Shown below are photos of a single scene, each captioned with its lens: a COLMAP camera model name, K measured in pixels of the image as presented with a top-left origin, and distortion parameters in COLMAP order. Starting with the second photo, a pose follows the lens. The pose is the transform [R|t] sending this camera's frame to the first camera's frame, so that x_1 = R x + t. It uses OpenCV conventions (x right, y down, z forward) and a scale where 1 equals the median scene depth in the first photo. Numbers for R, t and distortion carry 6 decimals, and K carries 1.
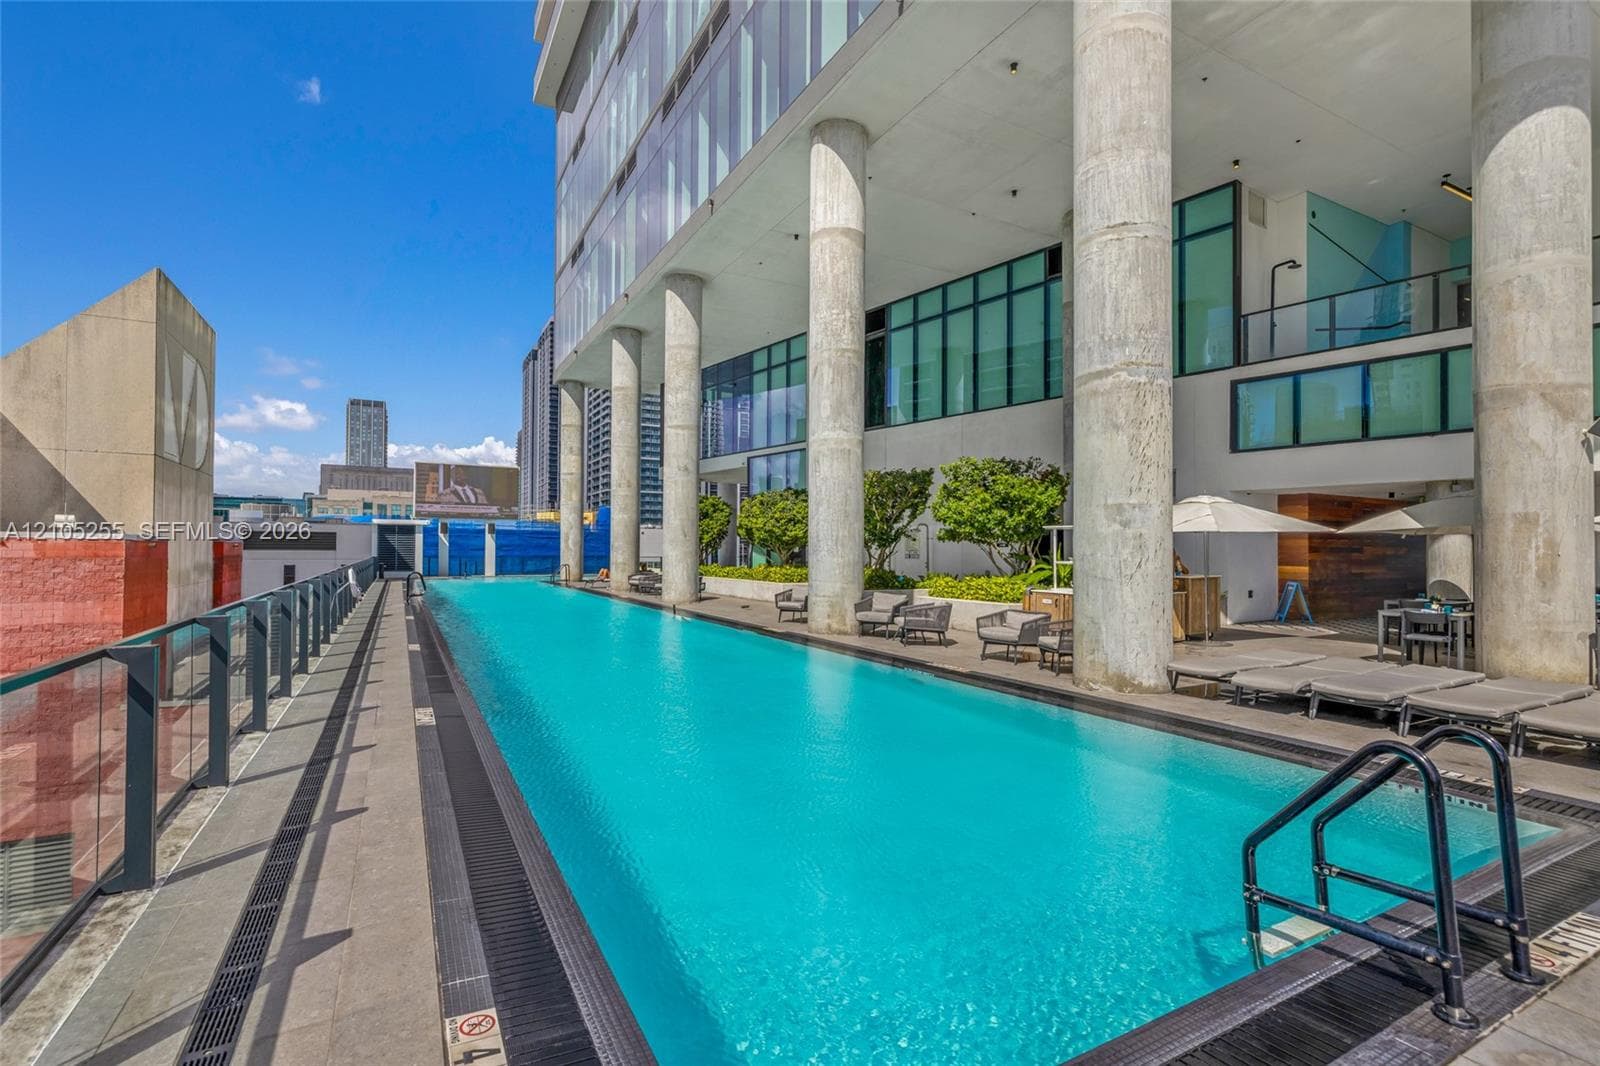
lens RADIAL K [[729.2, 0, 798.7], [0, 729.2, 532.9], [0, 0, 1]] dist [-0.004419, -0.000269]
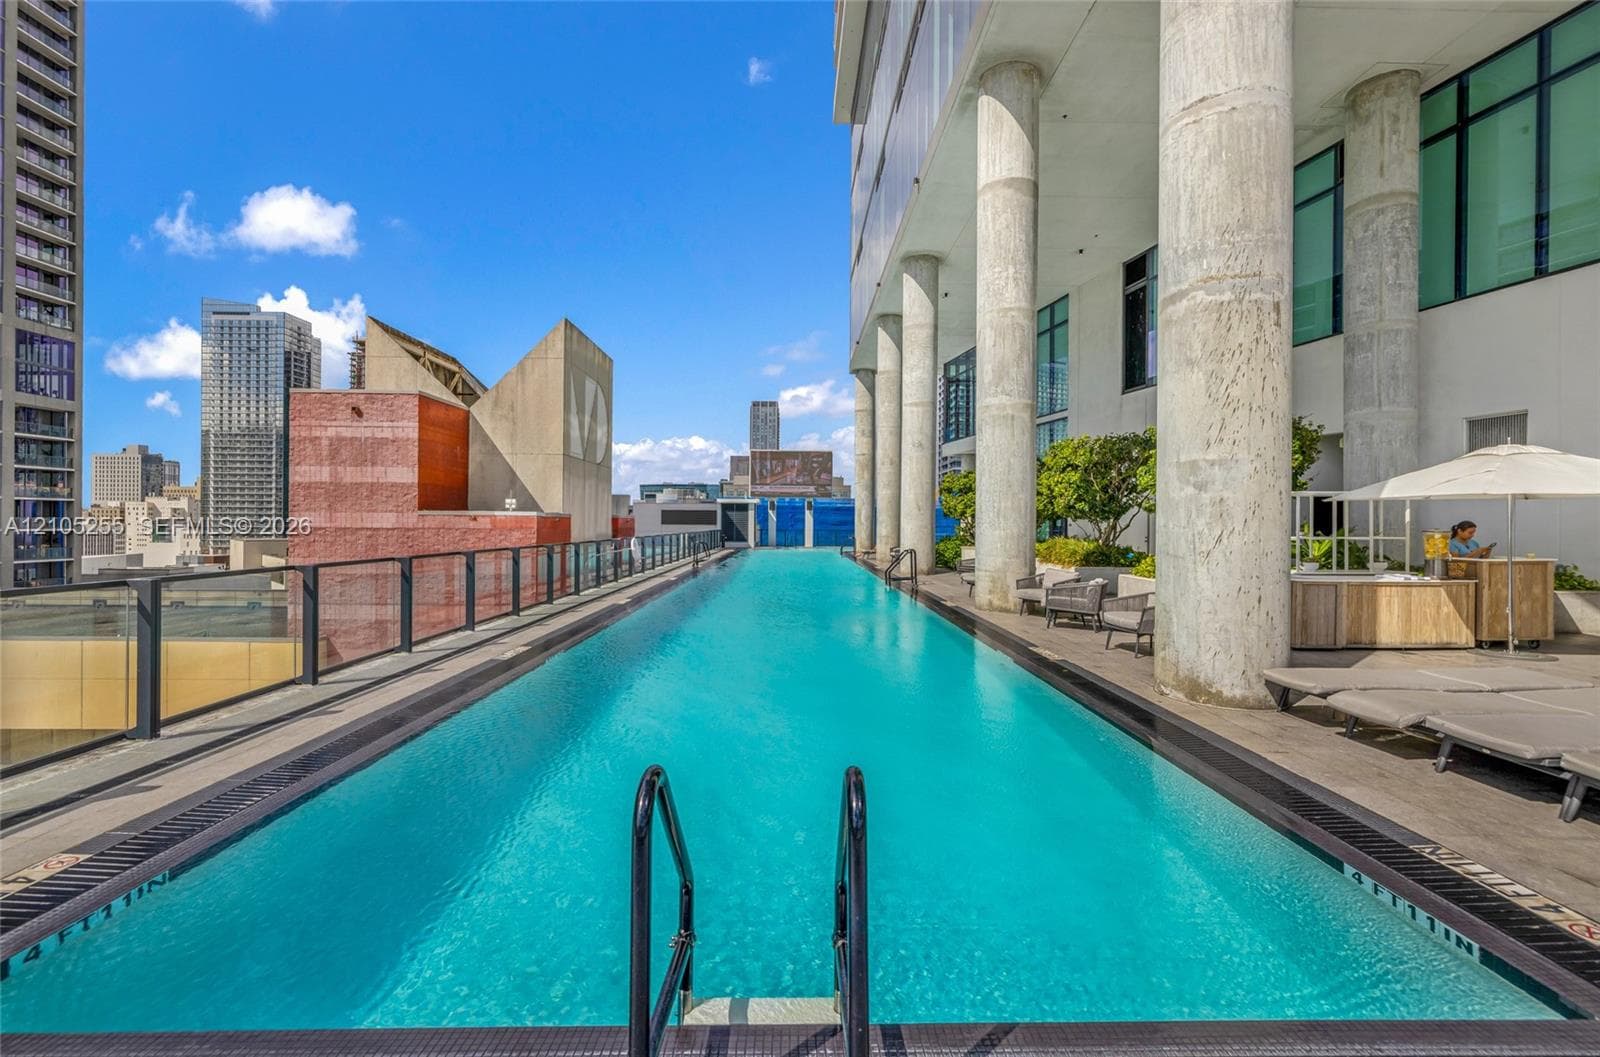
lens RADIAL K [[692.1, 0, 799.2], [0, 692.1, 516.7], [0, 0, 1]] dist [-0.008783, 0.004593]
pose [[0.888752, -0.004054, -0.458370, 0.232932], [0.009207, 0.999917, 0.009009, 0.005534], [0.458296, -0.012227, 0.888716, 0.083963]]
